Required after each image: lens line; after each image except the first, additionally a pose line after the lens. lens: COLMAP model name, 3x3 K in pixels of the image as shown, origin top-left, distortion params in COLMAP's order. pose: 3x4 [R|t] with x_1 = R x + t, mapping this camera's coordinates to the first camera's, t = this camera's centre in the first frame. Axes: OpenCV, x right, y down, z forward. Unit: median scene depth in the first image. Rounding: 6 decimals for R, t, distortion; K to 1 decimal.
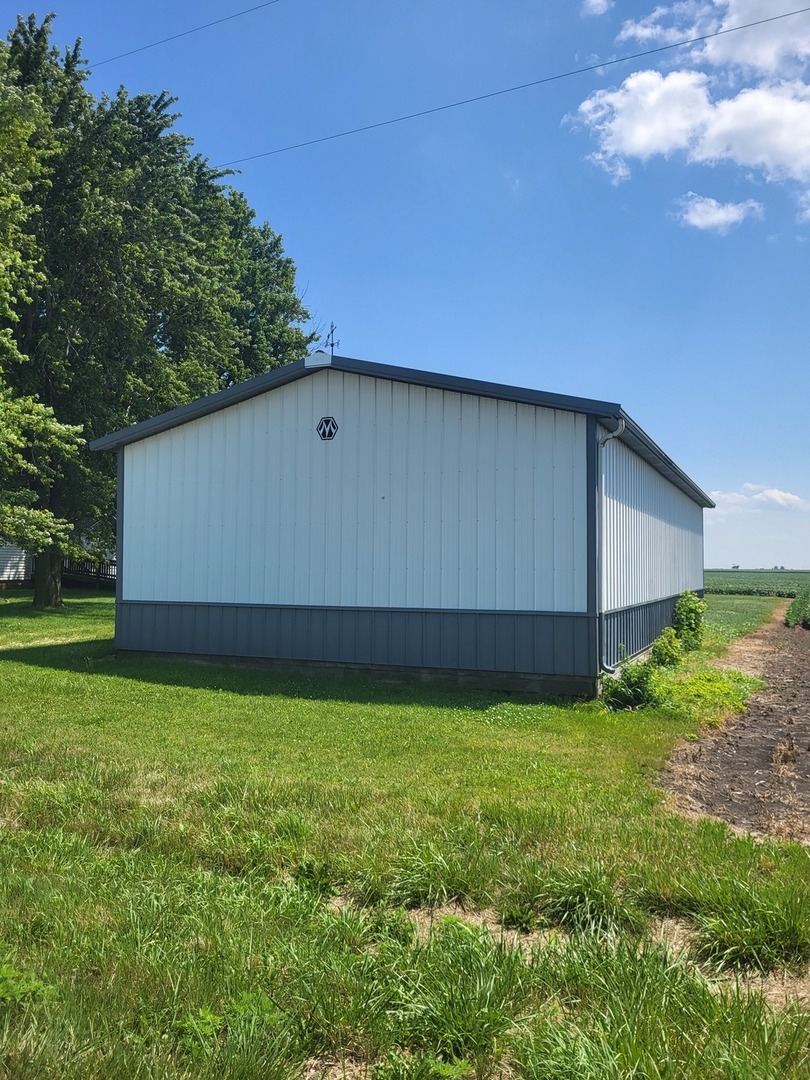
lens RADIAL K [[822.4, 0, 405.0], [0, 822.4, 540.0], [0, 0, 1]] dist [0.040894, -0.043813]
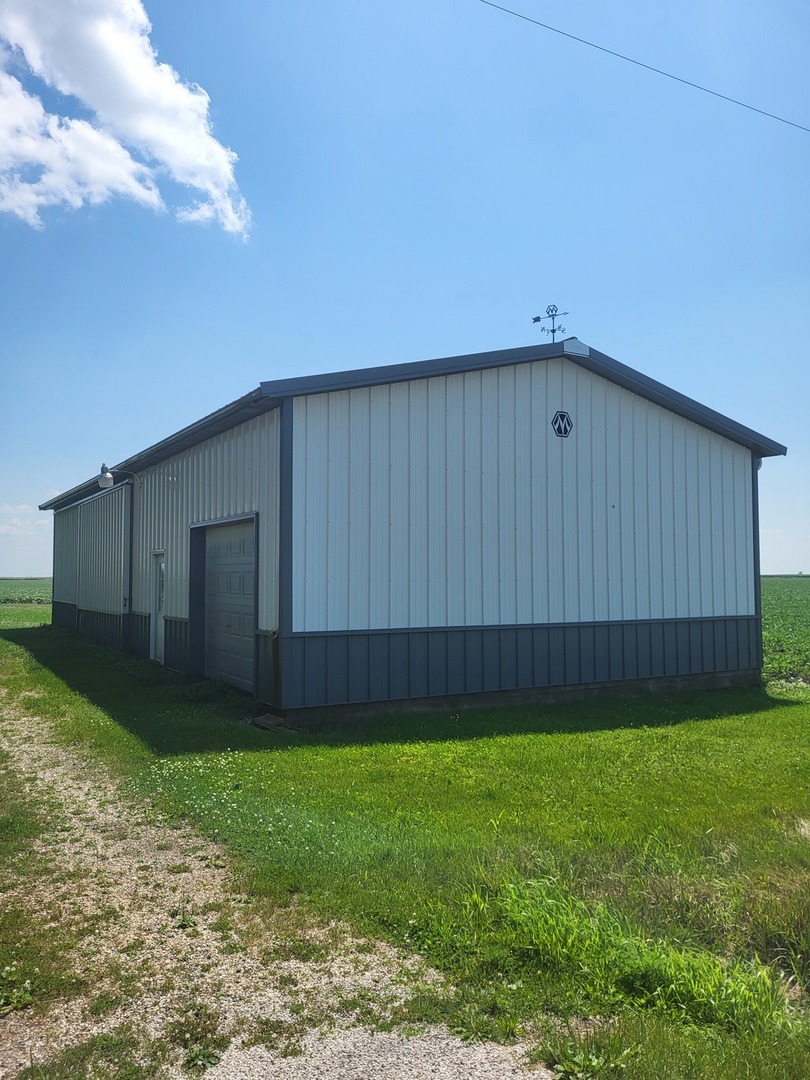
lens RADIAL K [[822.4, 0, 405.0], [0, 822.4, 540.0], [0, 0, 1]] dist [0.040894, -0.043813]
pose [[0.574949, 0.034165, 0.817475, -0.926038], [-0.020440, 0.999416, -0.027394, 0.018533], [-0.817934, -0.000959, 0.575312, 0.626857]]
